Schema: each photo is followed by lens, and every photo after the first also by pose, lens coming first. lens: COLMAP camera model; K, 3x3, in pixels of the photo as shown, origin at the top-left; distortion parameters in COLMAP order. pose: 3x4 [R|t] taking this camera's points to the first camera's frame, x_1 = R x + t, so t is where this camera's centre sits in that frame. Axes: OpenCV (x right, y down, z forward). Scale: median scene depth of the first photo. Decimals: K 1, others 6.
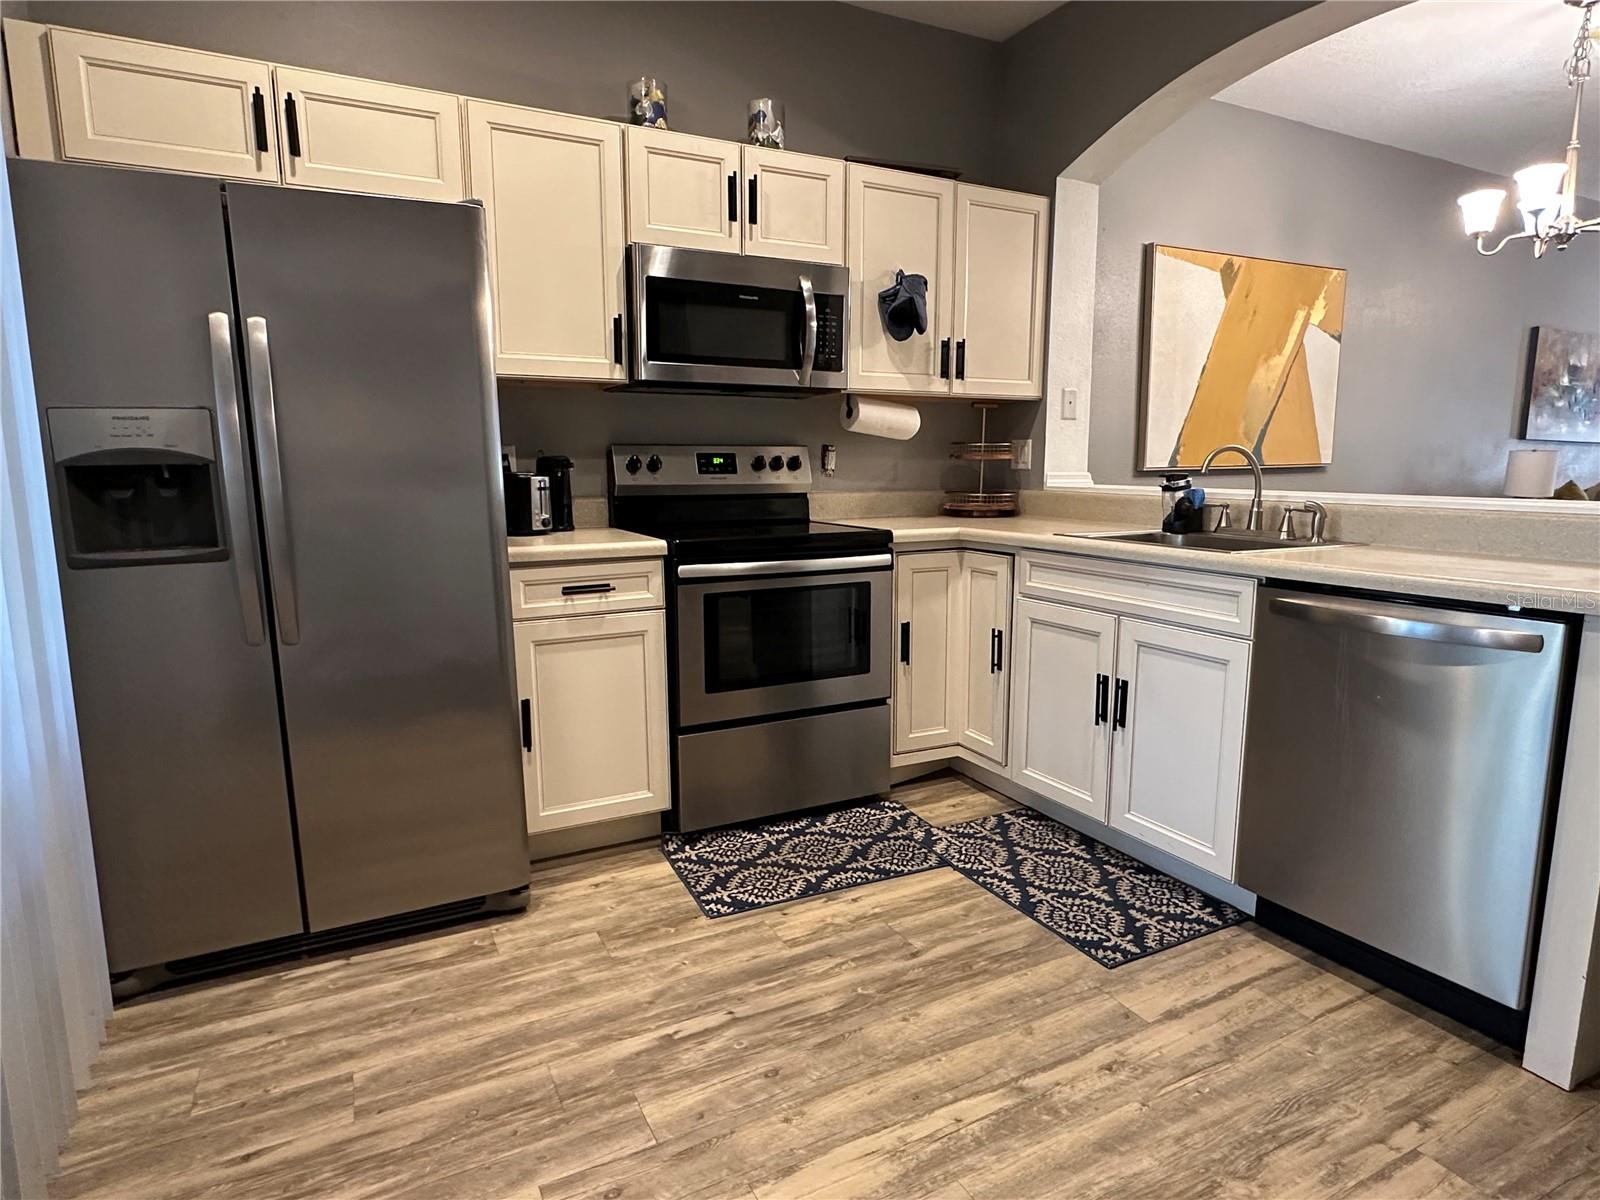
lens RADIAL K [[912.5, 0, 796.0], [0, 912.5, 602.9], [0, 0, 1]] dist [0.000770, 0.000474]
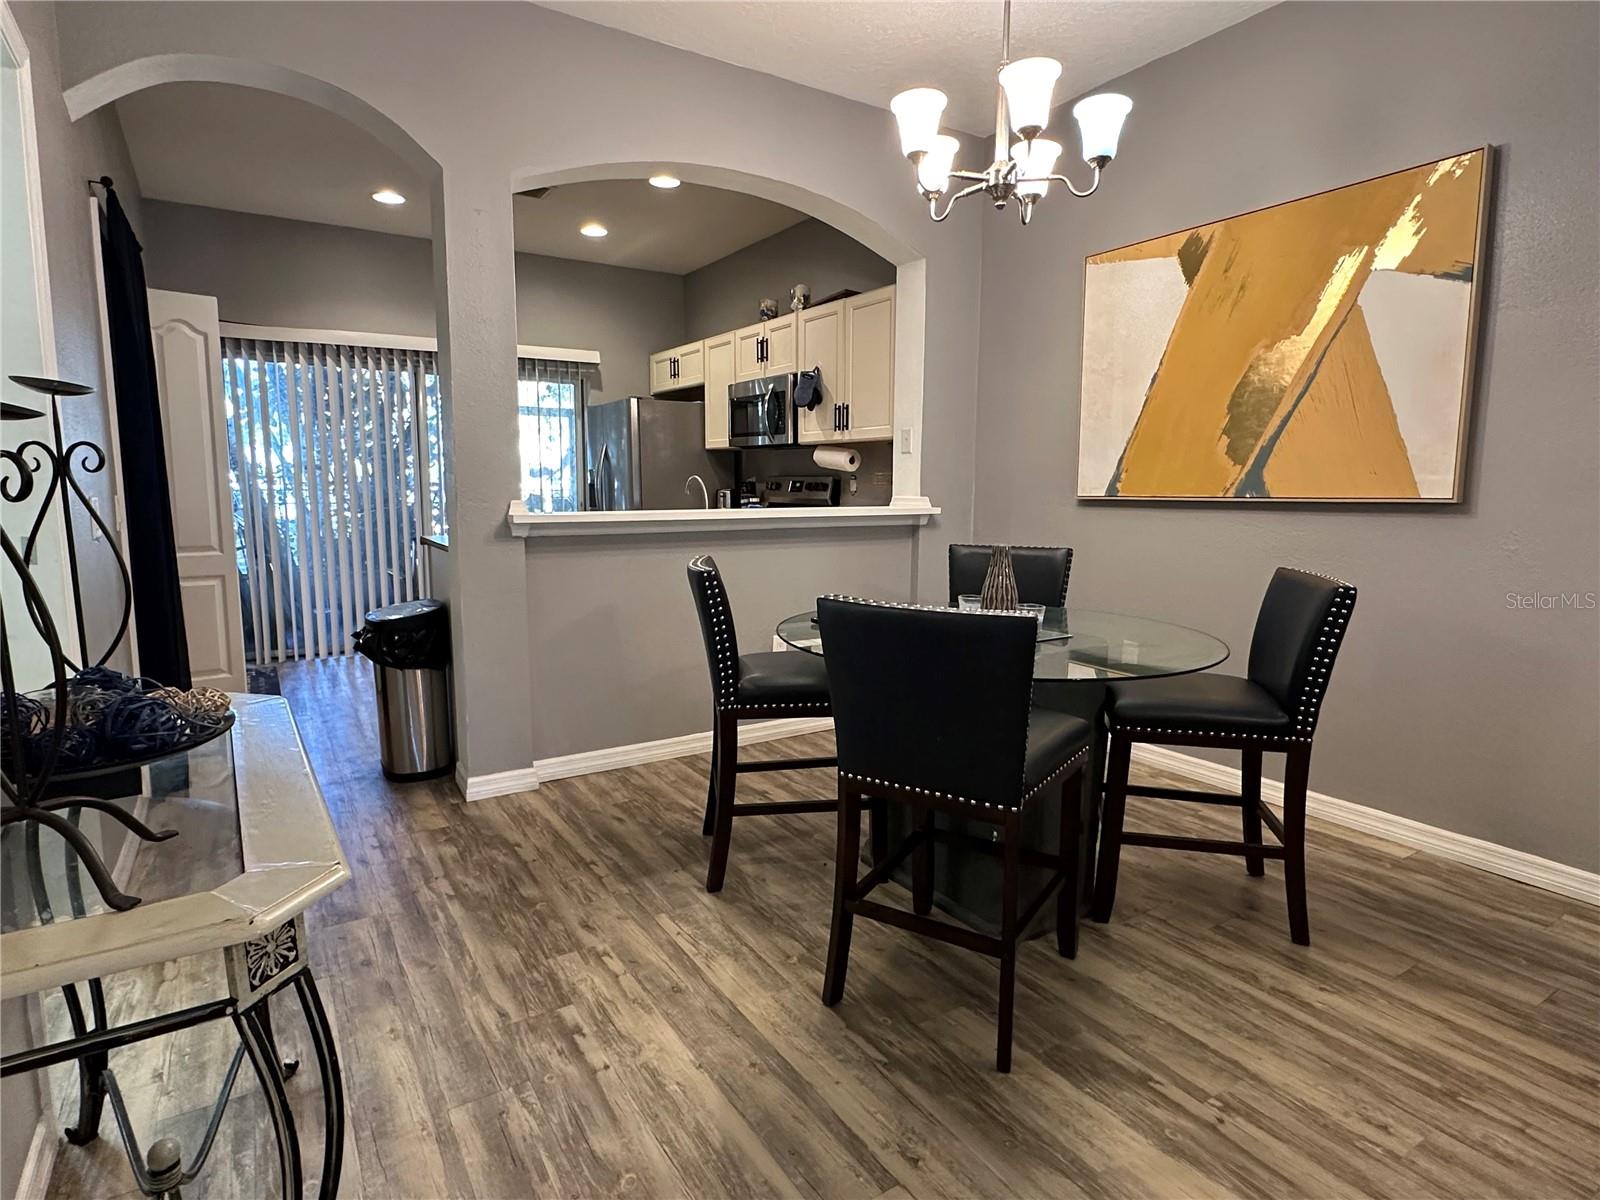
lens RADIAL K [[866.5, 0, 794.0], [0, 866.5, 598.4], [0, 0, 1]] dist [0.000444, -0.000523]
pose [[0.088570, 0.132767, -0.987182, 1.942707], [-0.161690, 0.979849, 0.117274, -0.162087], [0.982859, 0.149230, 0.108252, 1.002480]]
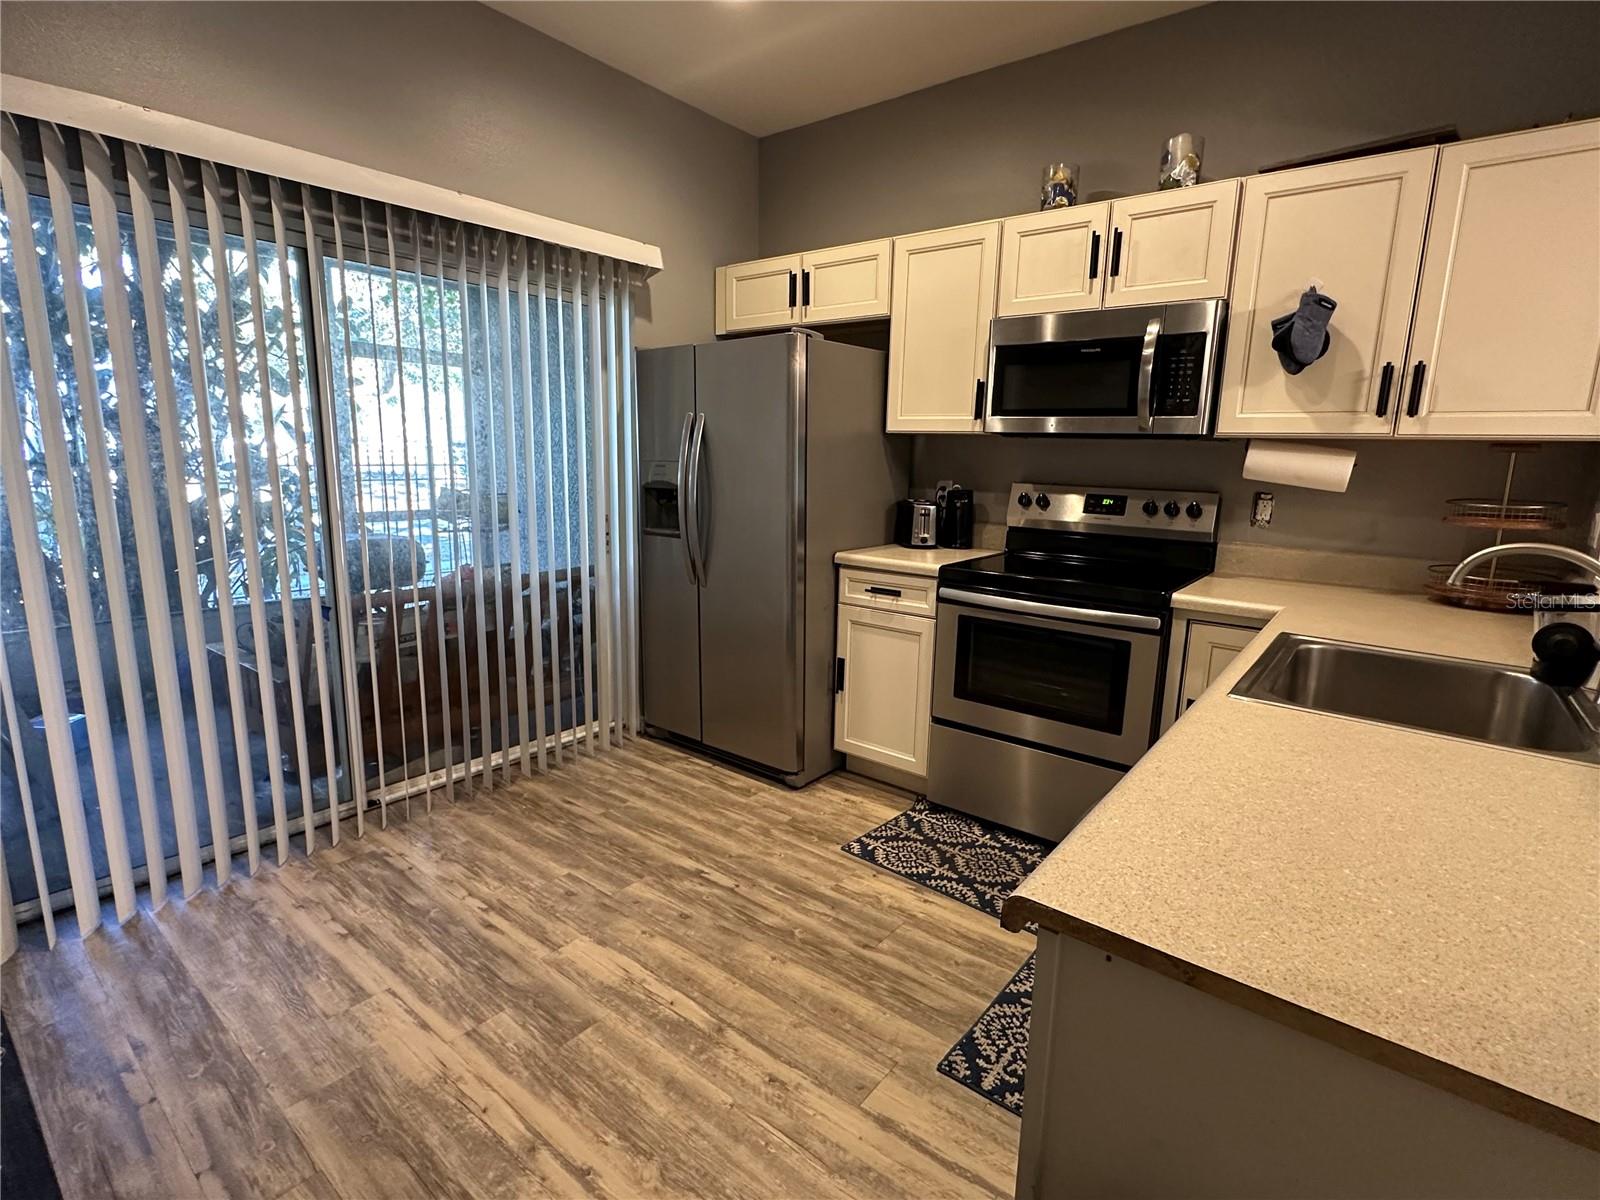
lens RADIAL K [[775.4, 0, 796.1], [0, 775.4, 600.5], [0, 0, 1]] dist [-0.001192, -0.000451]
pose [[0.407964, 0.184645, -0.894132, 0.700700], [-0.165517, 0.978066, 0.126458, -0.117625], [0.897869, 0.096403, 0.429578, 0.364499]]
